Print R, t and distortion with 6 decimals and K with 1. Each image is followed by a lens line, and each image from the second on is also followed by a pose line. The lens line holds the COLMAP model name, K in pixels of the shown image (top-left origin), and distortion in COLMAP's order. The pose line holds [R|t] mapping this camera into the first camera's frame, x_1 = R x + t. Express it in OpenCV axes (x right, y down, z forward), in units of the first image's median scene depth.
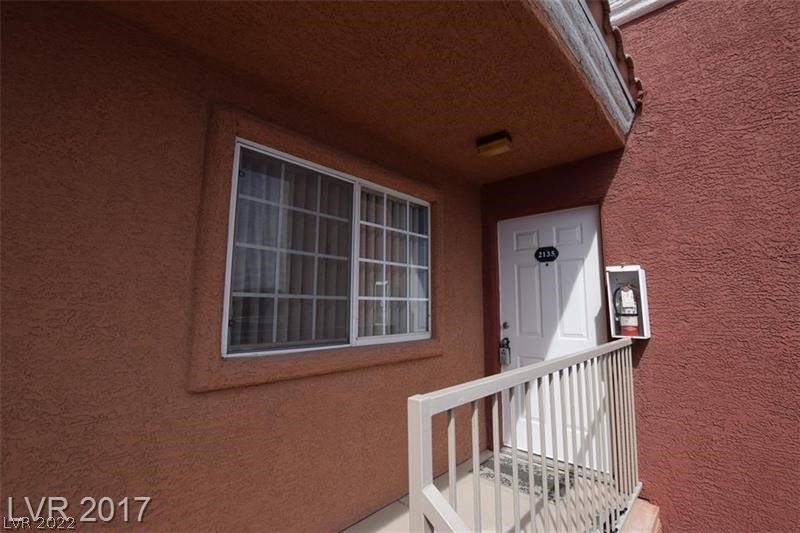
lens RADIAL K [[352.0, 0, 396.6], [0, 352.0, 262.6], [0, 0, 1]] dist [-0.037211, 0.005056]
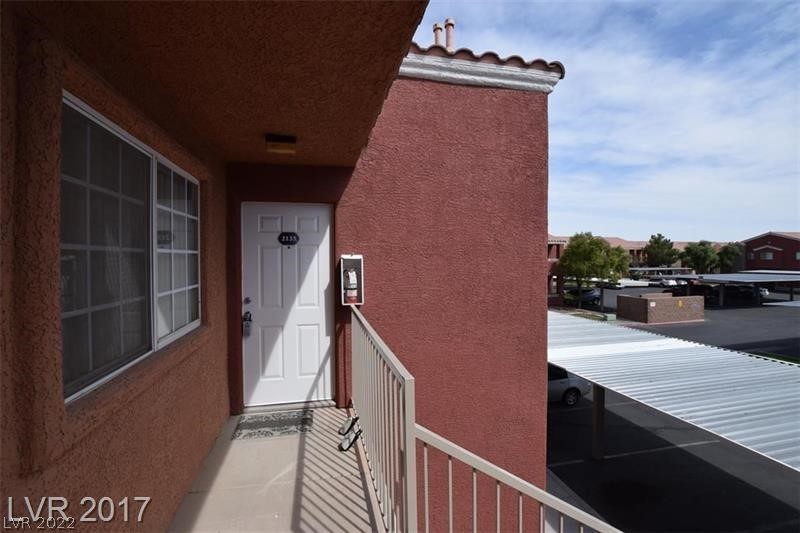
lens RADIAL K [[352.0, 0, 392.7], [0, 352.0, 262.2], [0, 0, 1]] dist [-0.037211, 0.005056]
pose [[0.565020, -0.017038, 0.824901, -0.392839], [-0.093470, 0.992029, 0.084513, -0.087168], [-0.819766, -0.124855, 0.558923, 0.049076]]
